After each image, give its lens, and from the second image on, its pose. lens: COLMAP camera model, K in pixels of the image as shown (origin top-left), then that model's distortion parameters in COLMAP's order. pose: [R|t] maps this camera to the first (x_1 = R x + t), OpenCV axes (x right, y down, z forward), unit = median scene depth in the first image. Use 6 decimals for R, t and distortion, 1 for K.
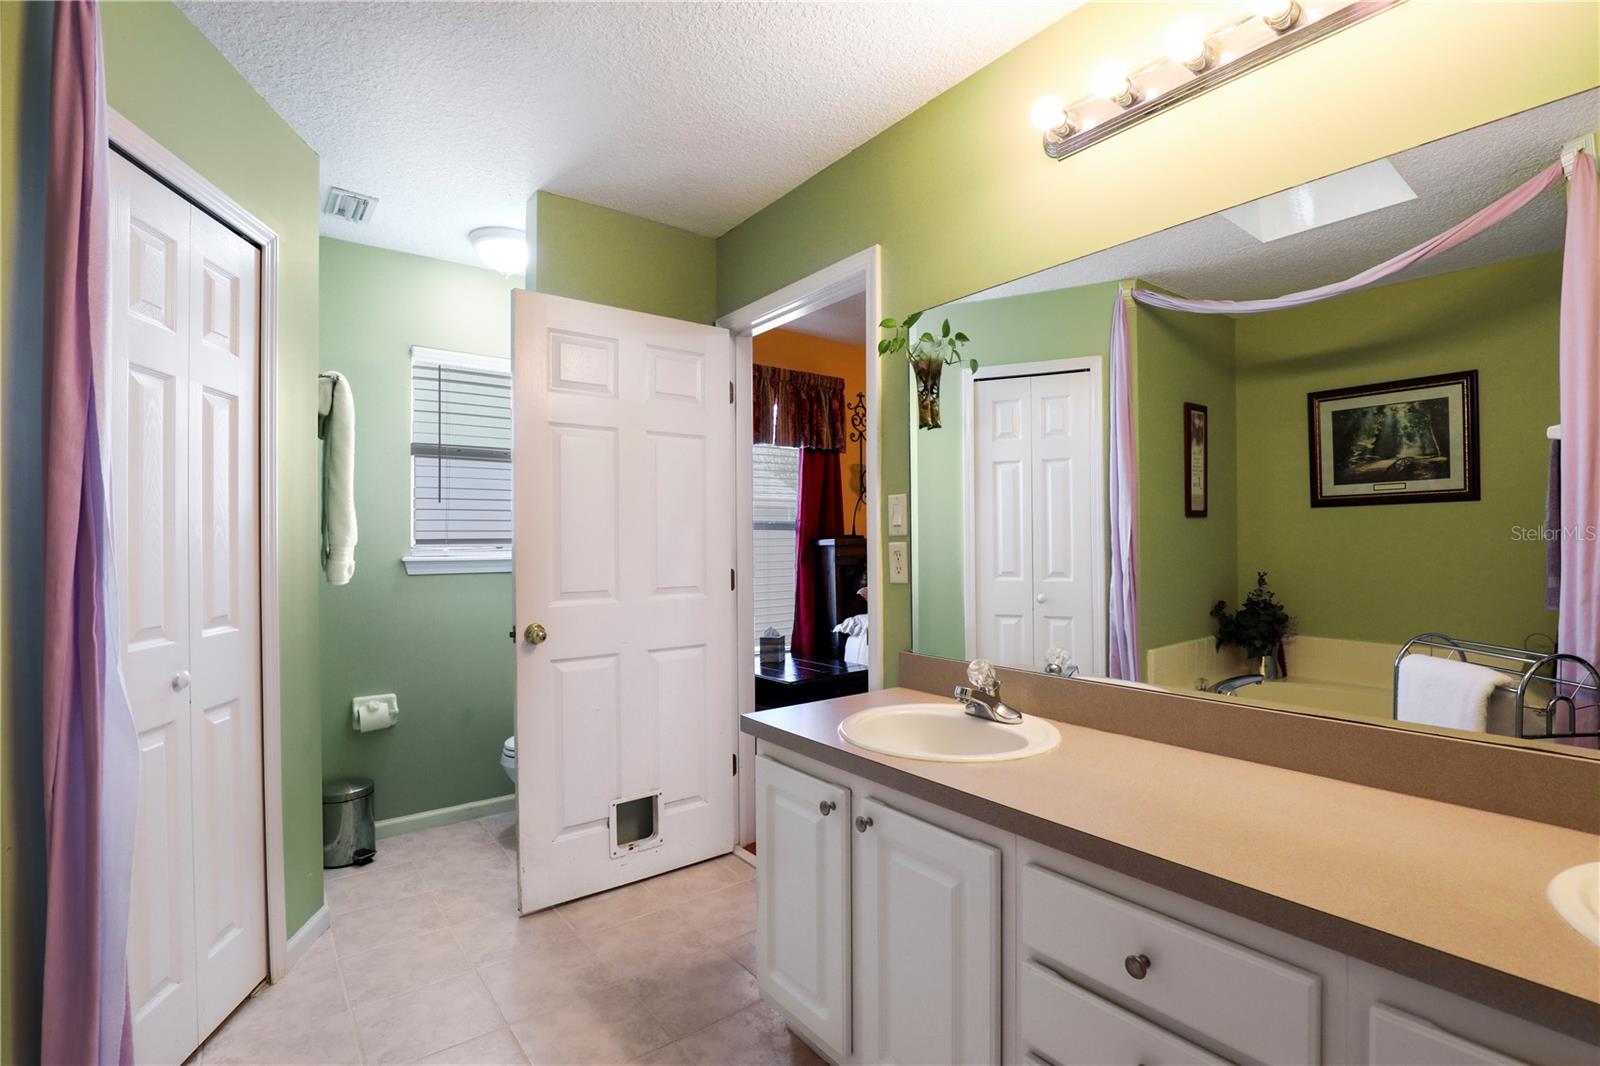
lens RADIAL K [[738.7, 0, 799.6], [0, 738.7, 542.1], [0, 0, 1]] dist [-0.028818, 0.001298]
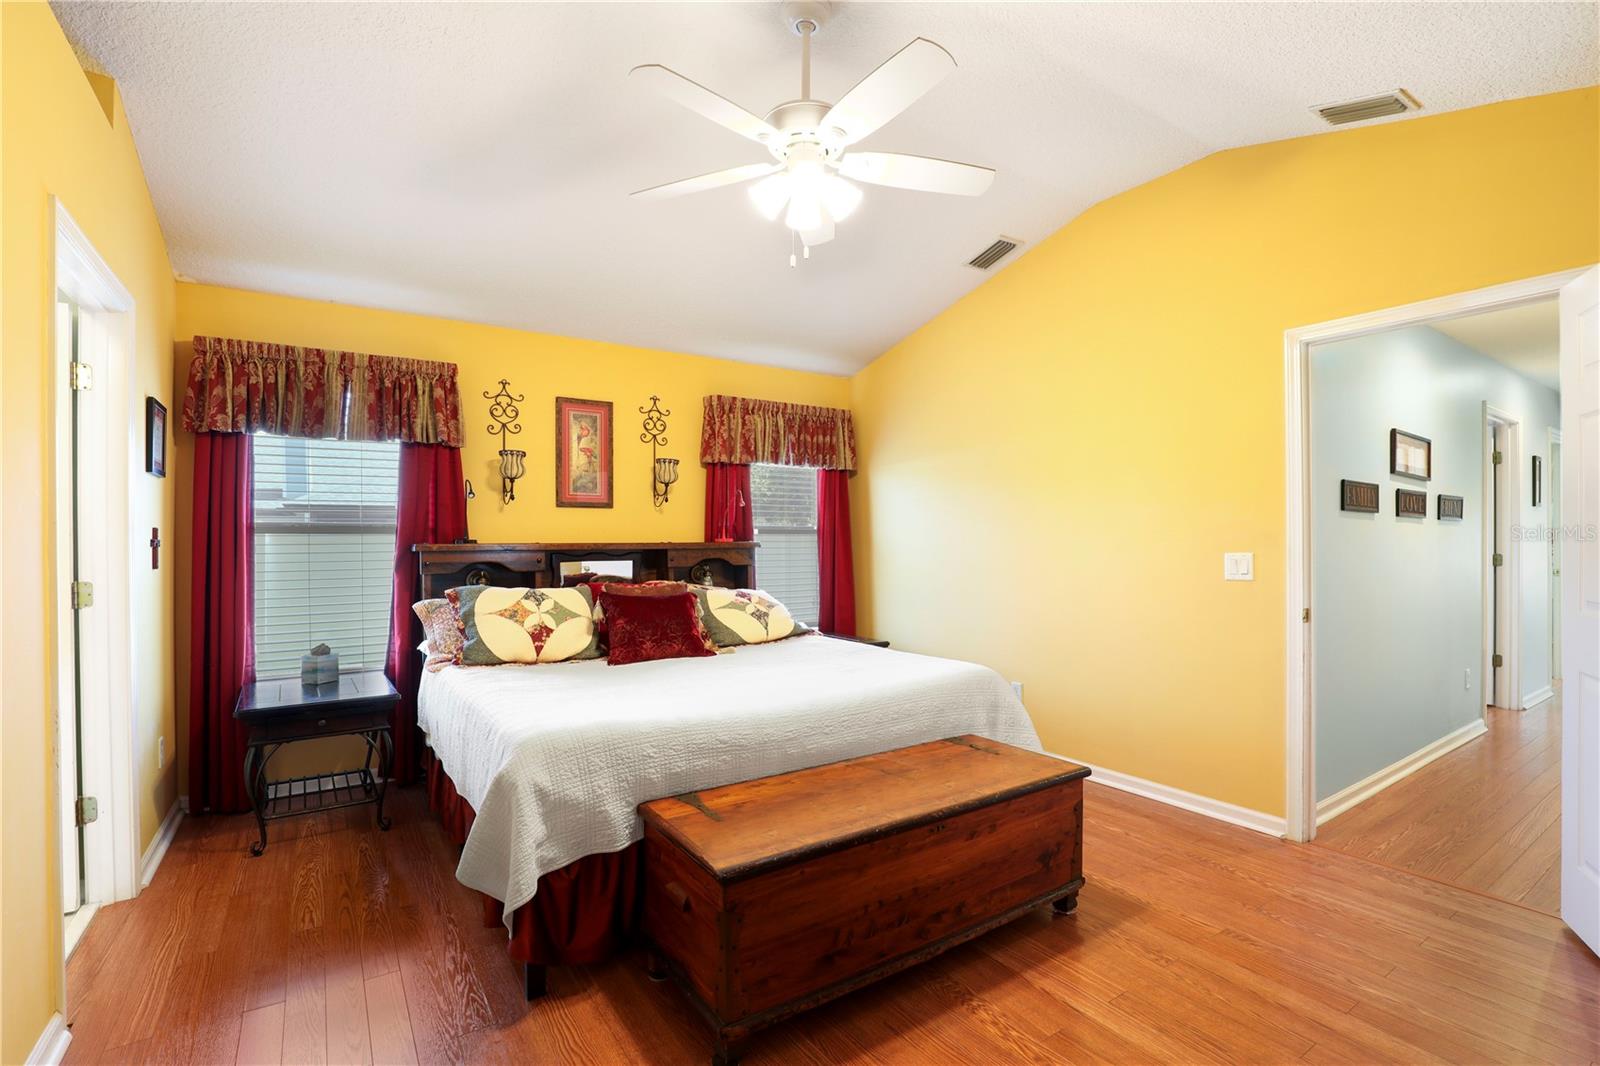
lens RADIAL K [[738.7, 0, 803.6], [0, 738.7, 532.5], [0, 0, 1]] dist [-0.028818, 0.001298]
pose [[0.998005, -0.007149, -0.062724, 0.552991], [0.006089, 0.999836, -0.017073, -0.000243], [0.062835, 0.016657, 0.997885, 0.152373]]
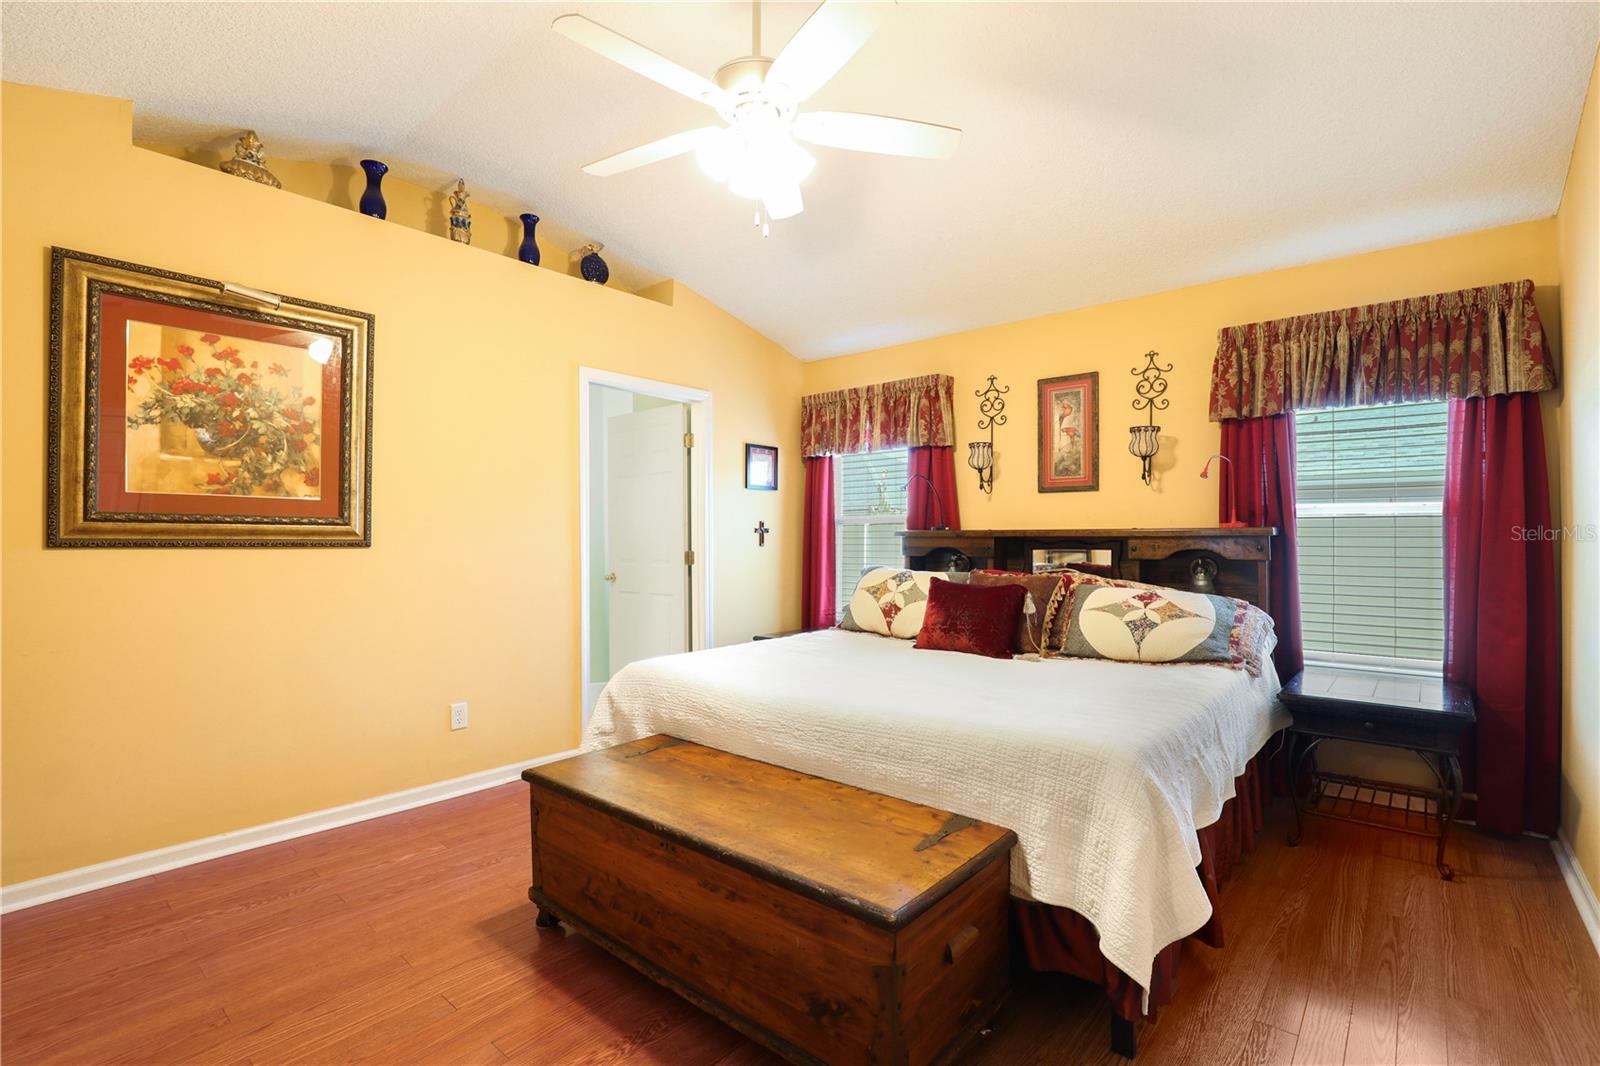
lens RADIAL K [[728.1, 0, 803.3], [0, 728.1, 529.2], [0, 0, 1]] dist [-0.017748, -0.000263]
pose [[0.211152, -0.009719, -0.977405, 1.041523], [-0.001523, 0.999946, -0.010272, 0.004645], [0.977452, 0.003657, 0.211126, 0.628020]]
